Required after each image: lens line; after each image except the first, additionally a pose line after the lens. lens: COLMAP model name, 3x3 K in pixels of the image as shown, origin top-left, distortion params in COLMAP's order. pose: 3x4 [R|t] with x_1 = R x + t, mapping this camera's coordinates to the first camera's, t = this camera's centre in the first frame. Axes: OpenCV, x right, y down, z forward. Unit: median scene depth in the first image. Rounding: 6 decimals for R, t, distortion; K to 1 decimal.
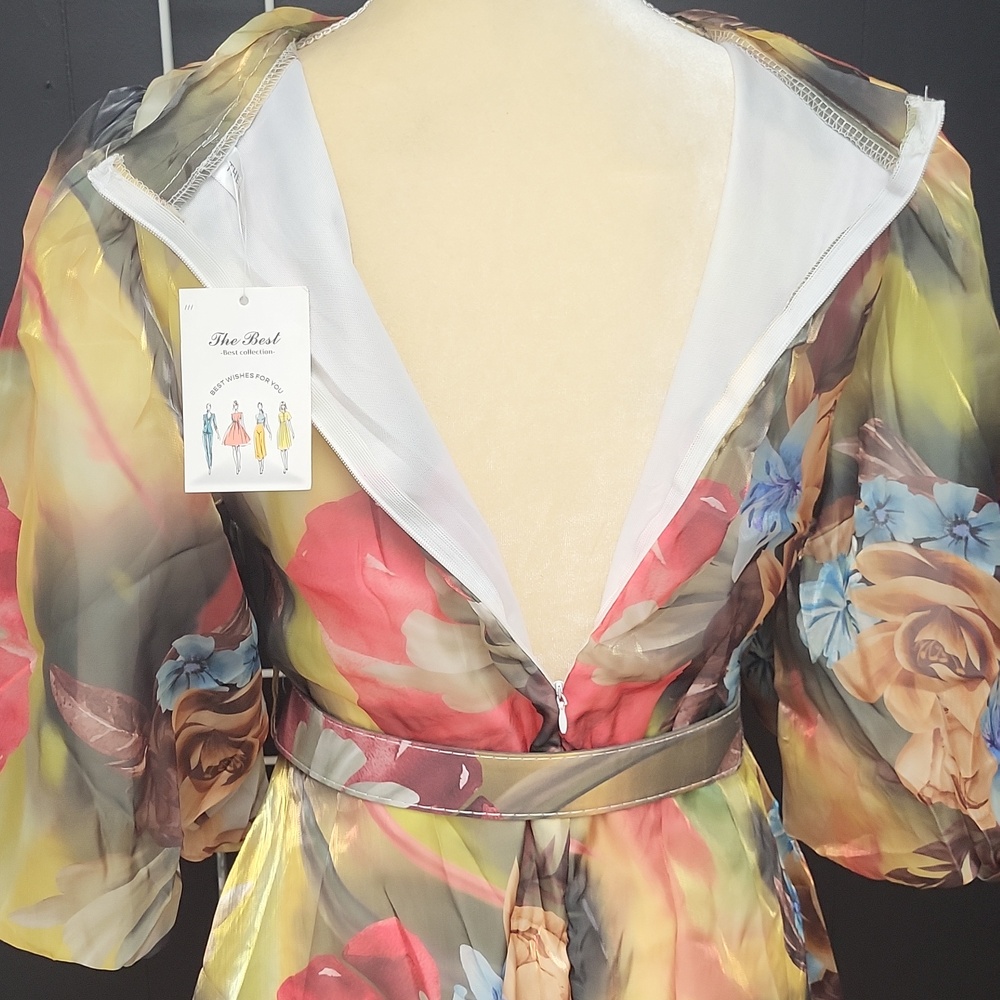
lens RADIAL K [[1637.1, 0, 529.9], [0, 1637.1, 539.9], [0, 0, 1]] dist [0.029577, 0.000000]
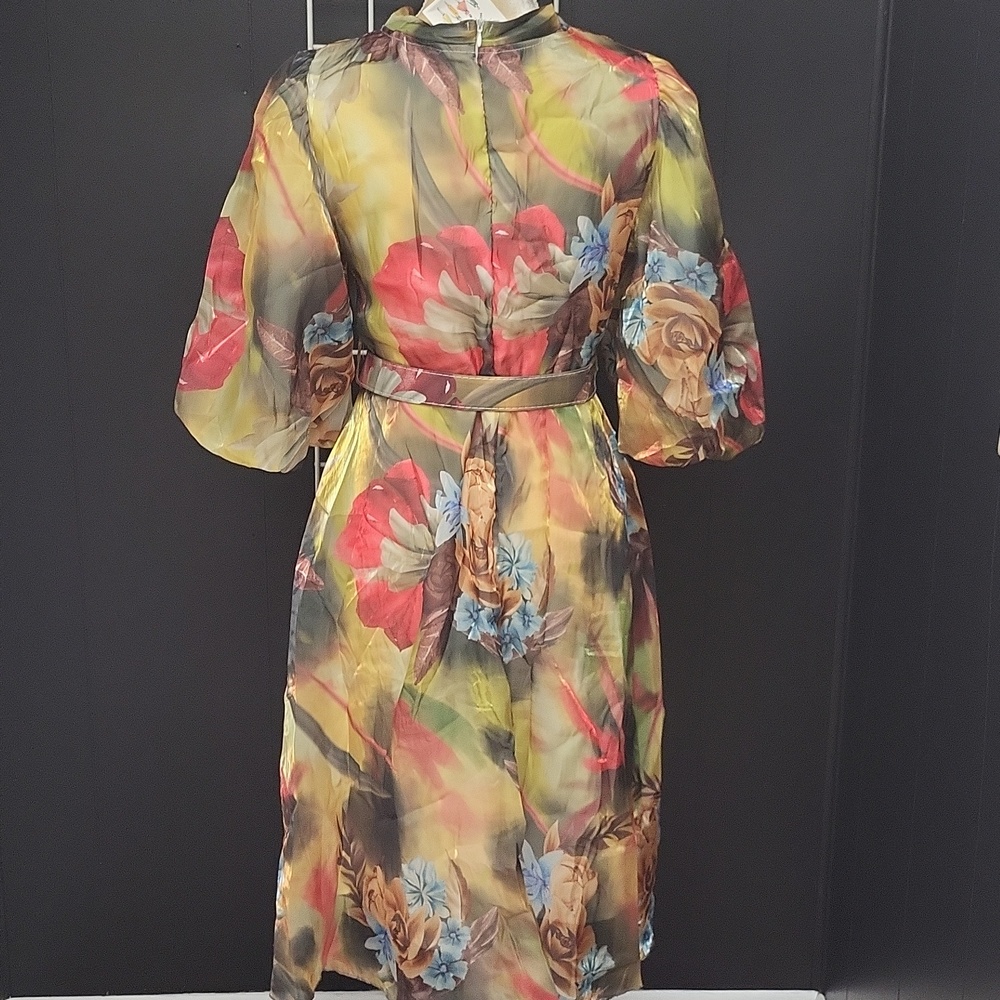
lens RADIAL K [[1640.3, 0, 498.3], [0, 1640.3, 500.1], [0, 0, 1]] dist [0.031427, 0.000000]
pose [[0.997034, 0.041564, -0.064769, 0.162816], [-0.042225, 0.999069, -0.008867, 0.300408], [0.064340, 0.011576, 0.997861, -1.057026]]
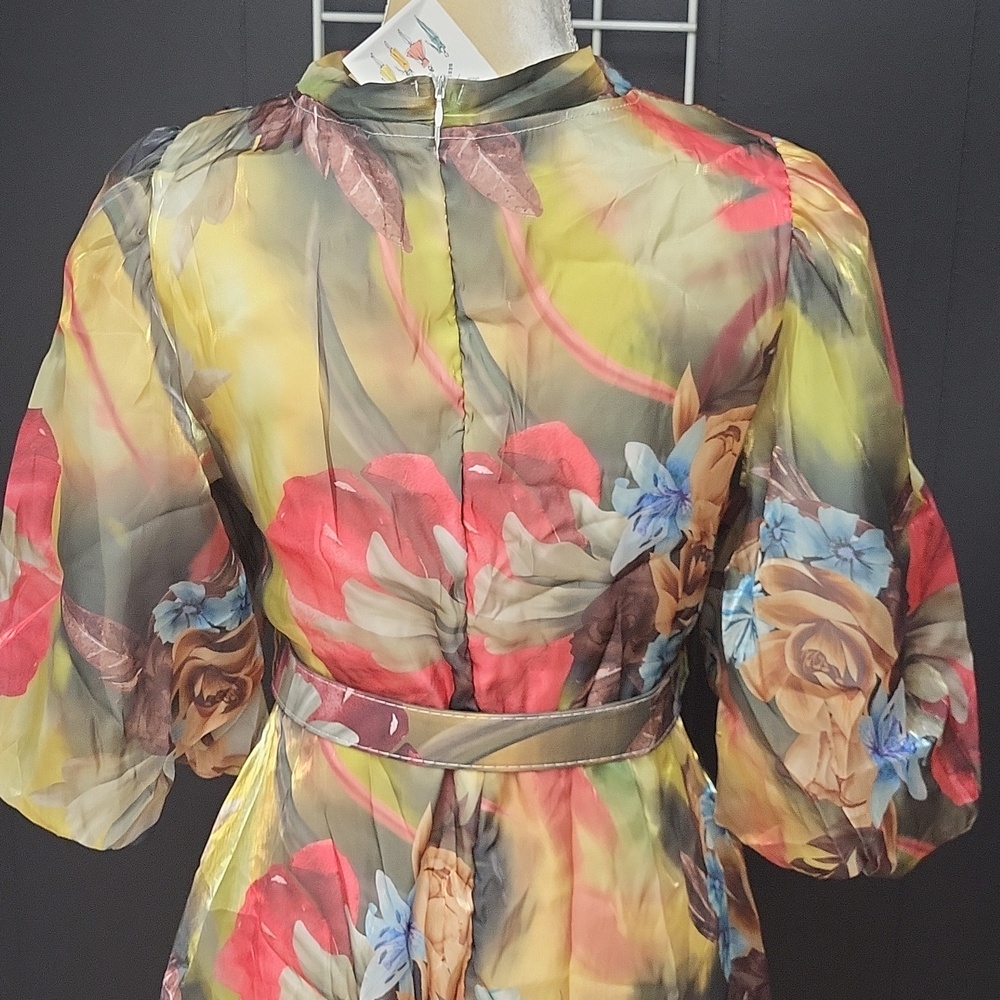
lens RADIAL K [[1637.1, 0, 508.3], [0, 1637.1, 527.5], [0, 0, 1]] dist [0.029577, 0.000000]
pose [[0.973552, 0.087930, -0.210868, 0.270064], [-0.091572, 0.995770, -0.007550, 0.006201], [0.209312, 0.026660, 0.977485, -0.125543]]
